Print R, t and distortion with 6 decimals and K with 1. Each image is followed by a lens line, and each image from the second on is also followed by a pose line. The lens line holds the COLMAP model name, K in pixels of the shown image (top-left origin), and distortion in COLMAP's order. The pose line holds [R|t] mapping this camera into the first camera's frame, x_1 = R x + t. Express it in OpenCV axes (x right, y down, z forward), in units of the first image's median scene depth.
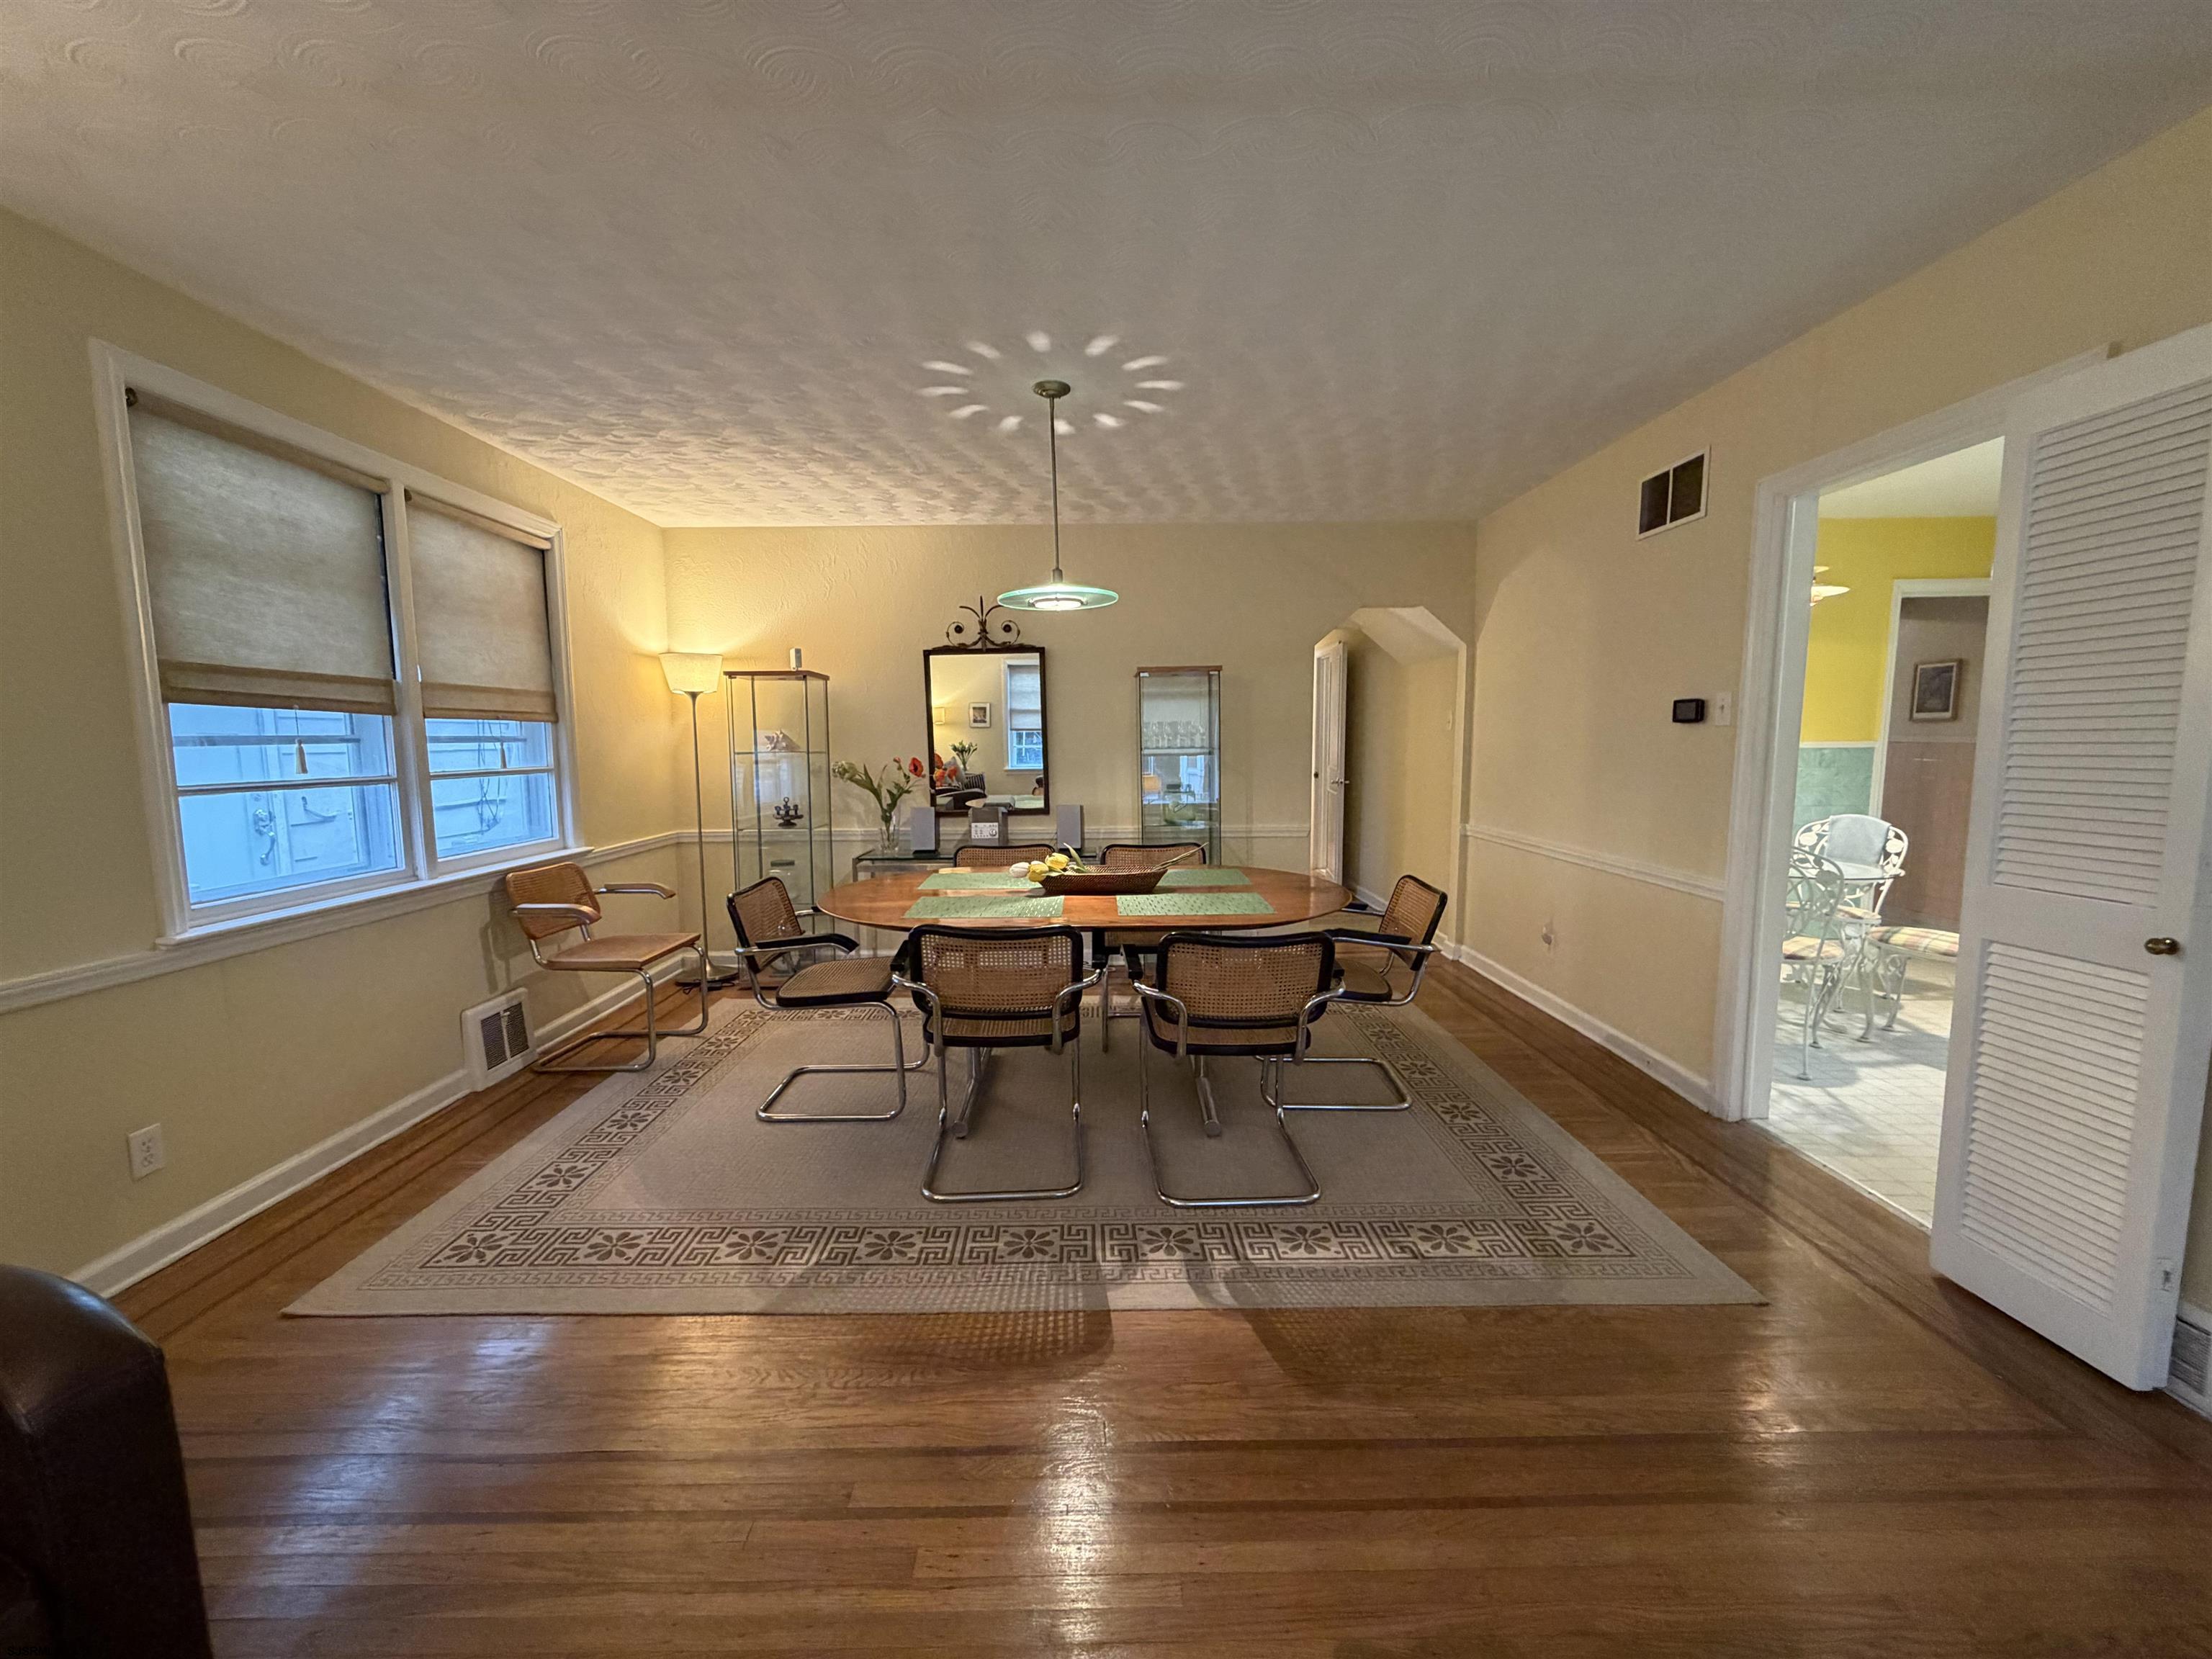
lens RADIAL K [[877.7, 0, 1098.5], [0, 877.7, 832.9], [0, 0, 1]] dist [-0.000068, 0.000127]
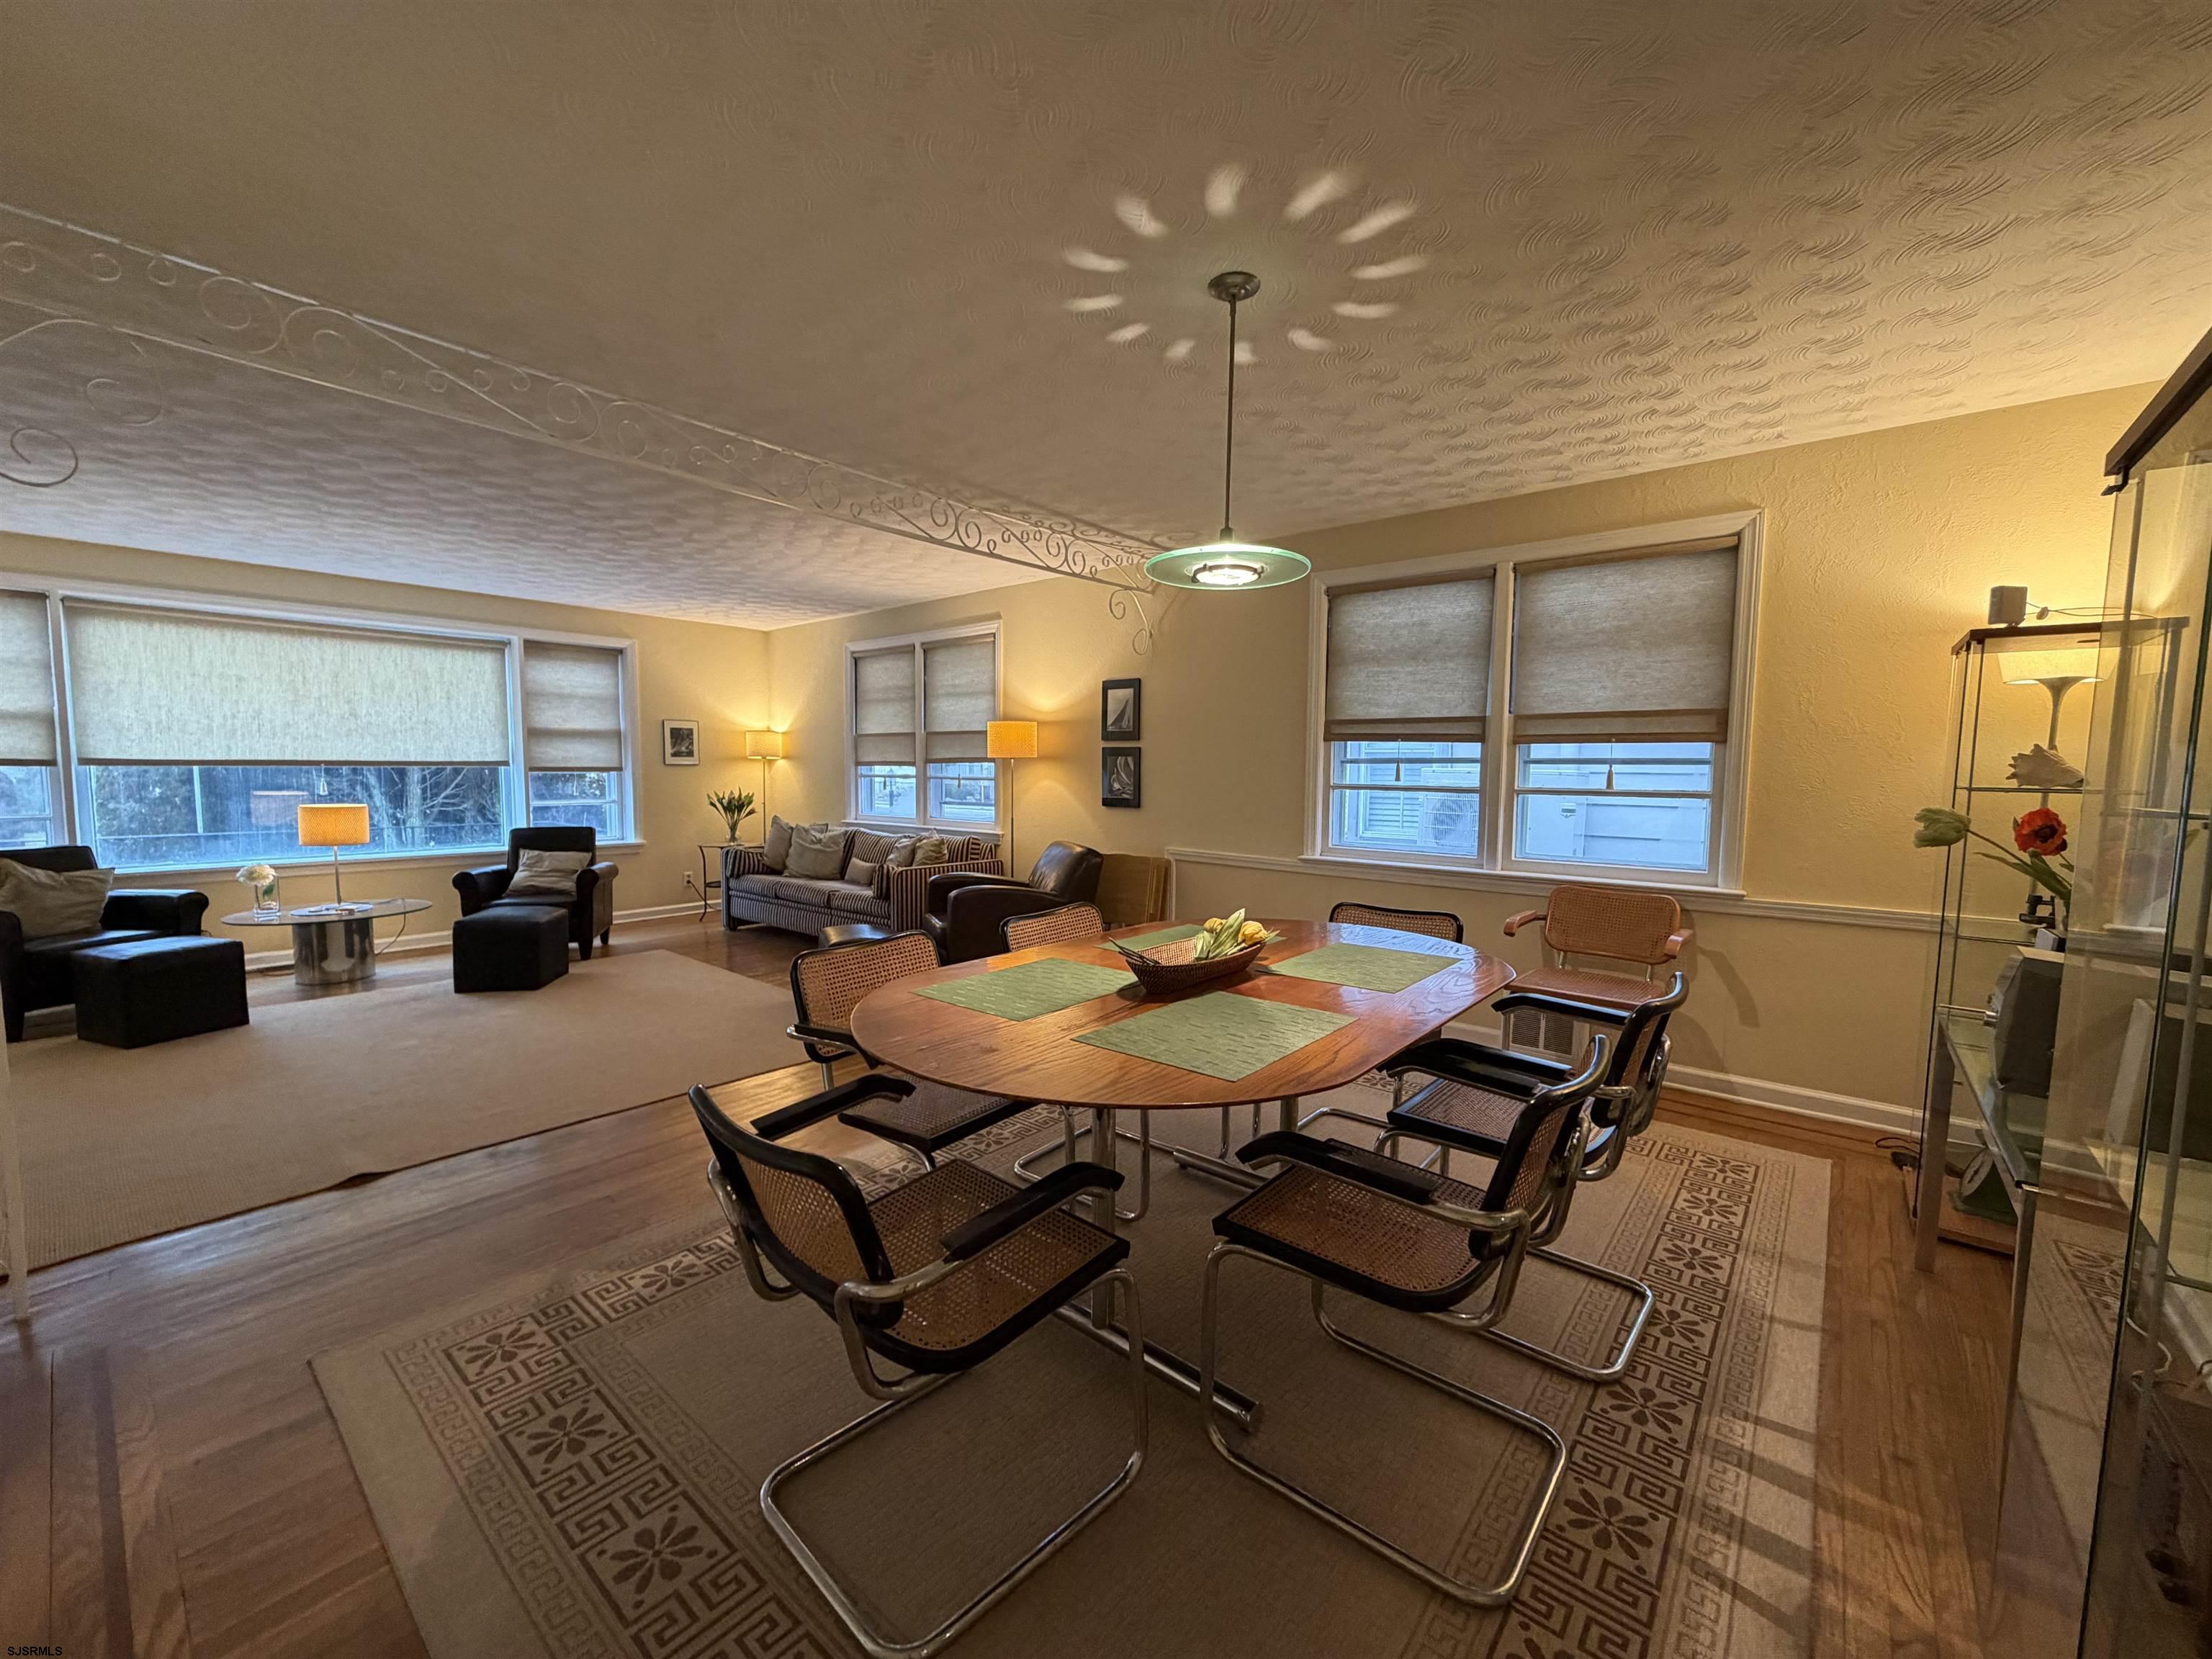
lens RADIAL K [[877.7, 0, 1096.8], [0, 877.7, 833.9], [0, 0, 1]] dist [-0.000068, 0.000127]
pose [[-0.648900, 0.062443, -0.758307, 0.563371], [-0.085685, 0.984290, 0.154374, -0.144433], [0.756034, 0.165149, -0.633355, 1.343779]]
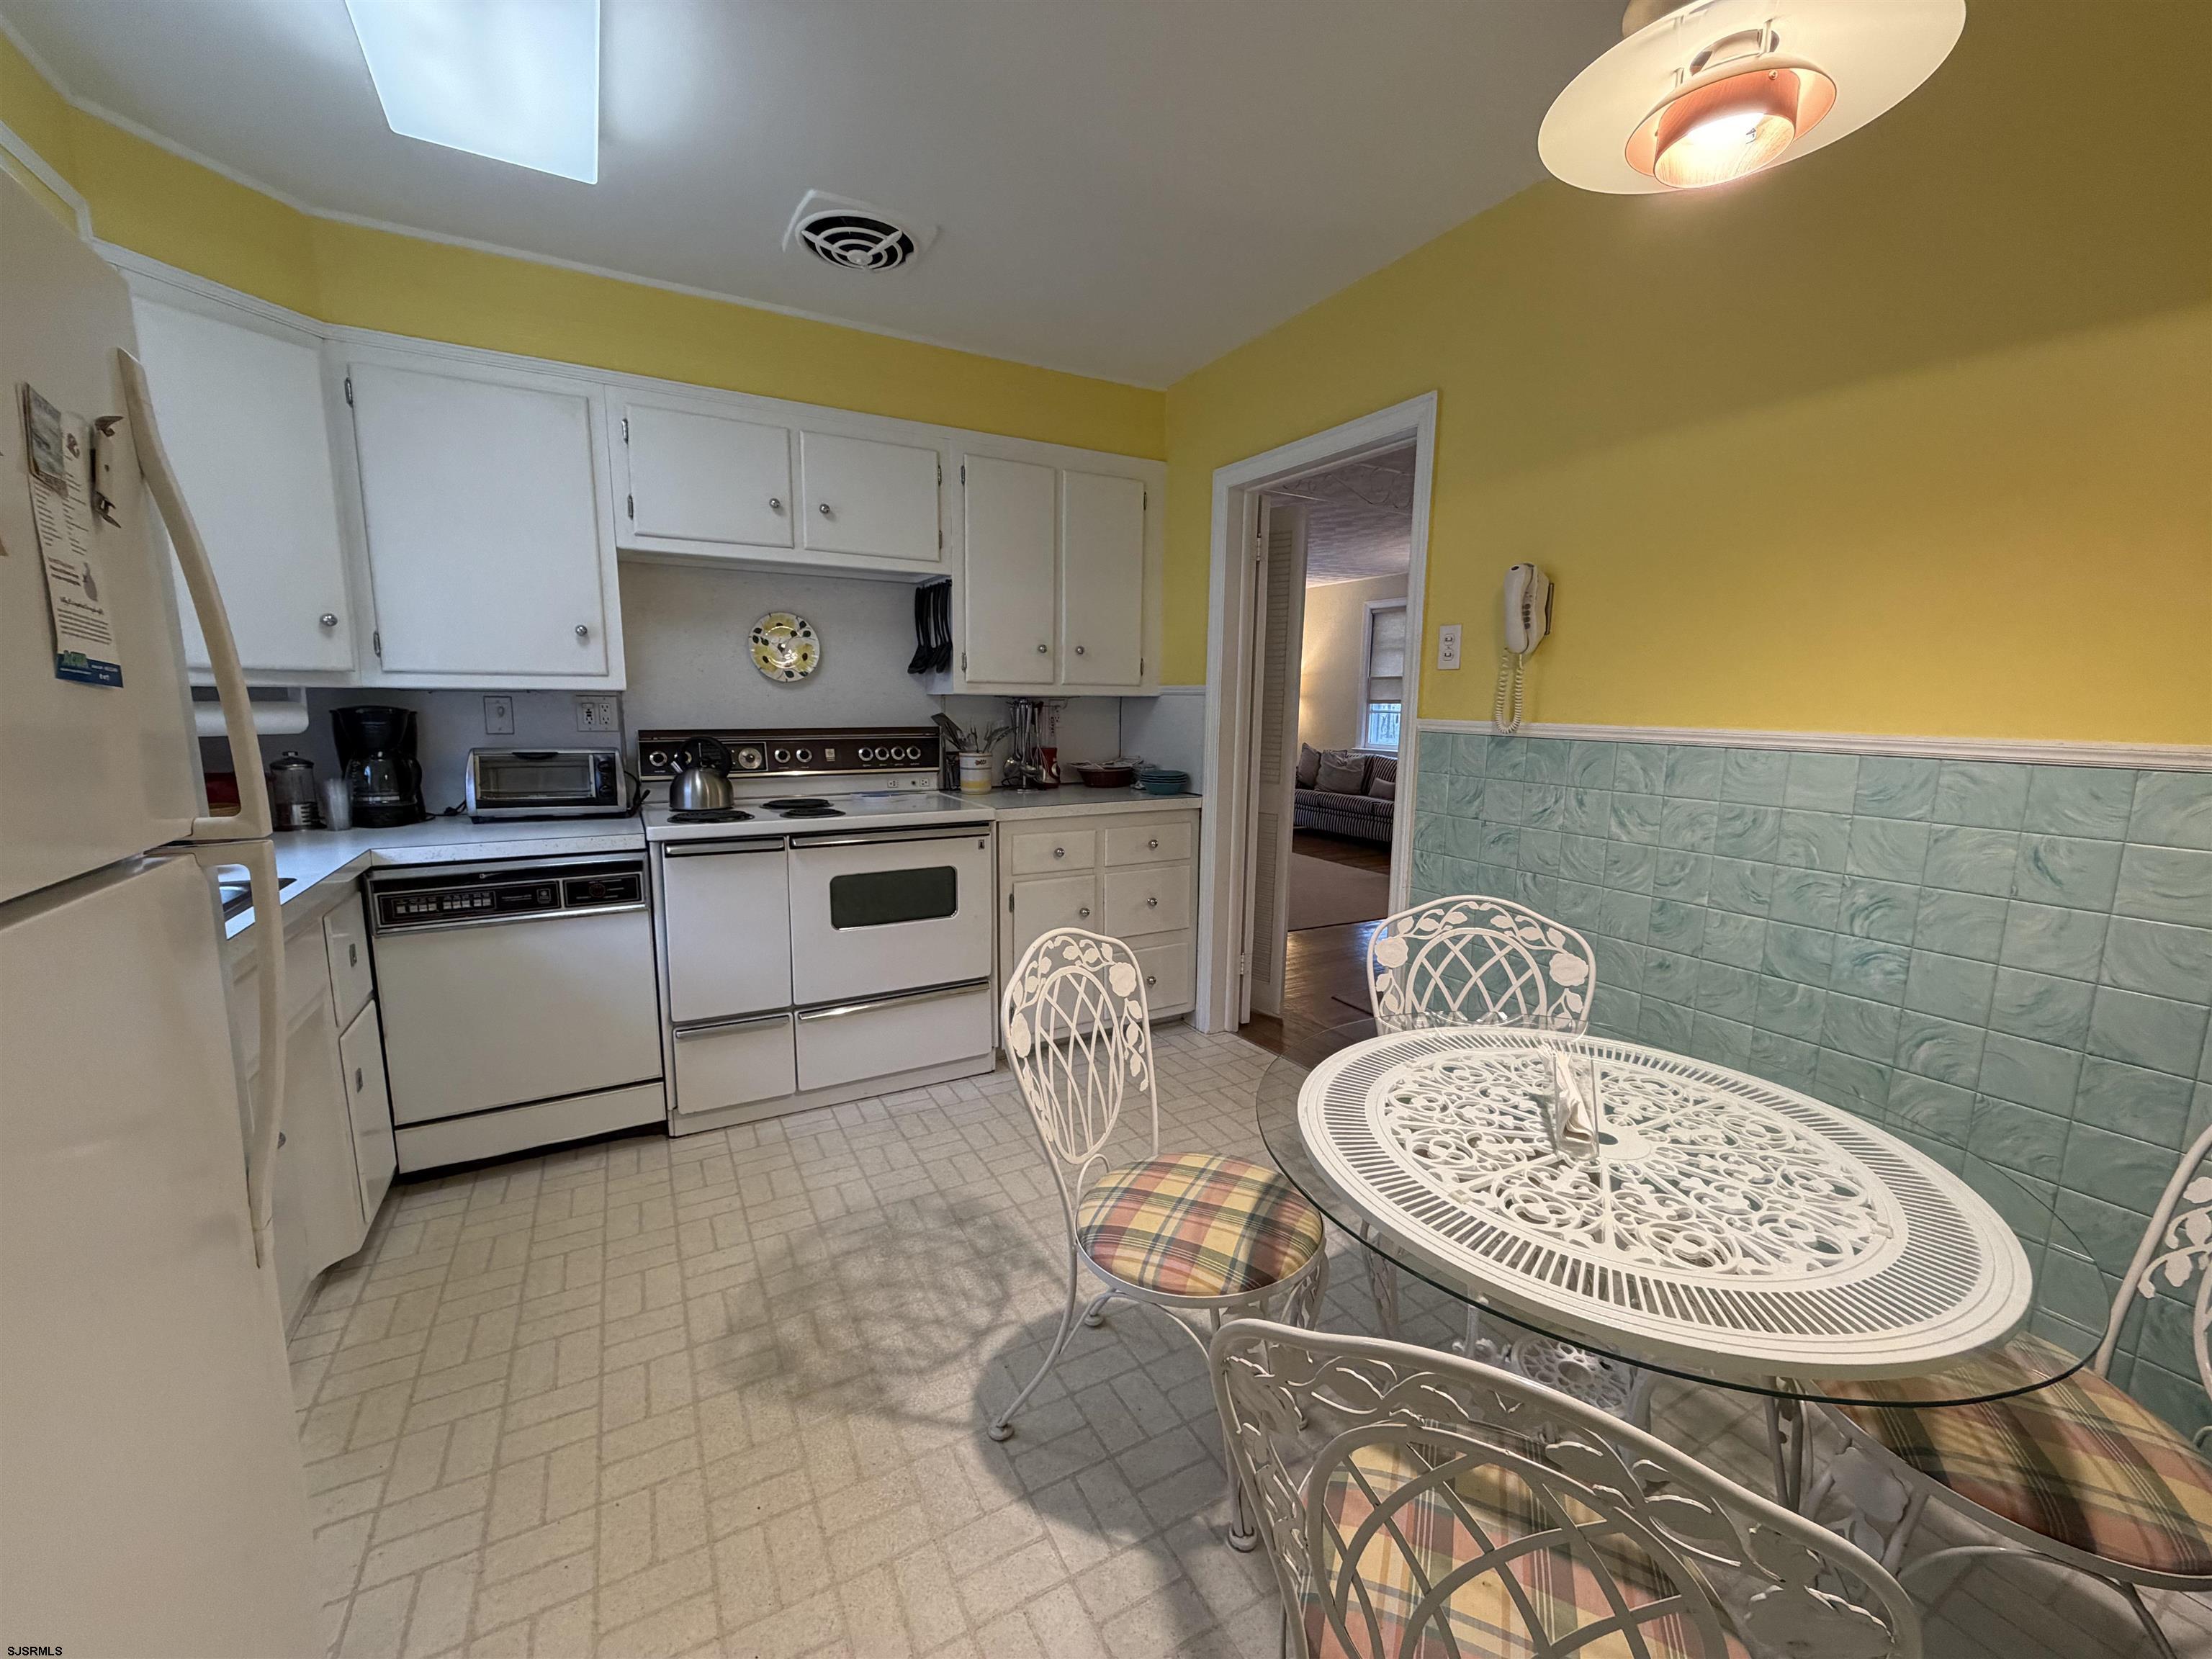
lens RADIAL K [[877.7, 0, 1098.3], [0, 877.7, 815.8], [0, 0, 1]] dist [-0.000068, 0.000127]
pose [[-0.877509, 0.062223, -0.475507, 1.308238], [-0.057394, 0.970793, 0.232951, -0.165119], [0.476114, 0.231708, -0.848308, 1.429004]]
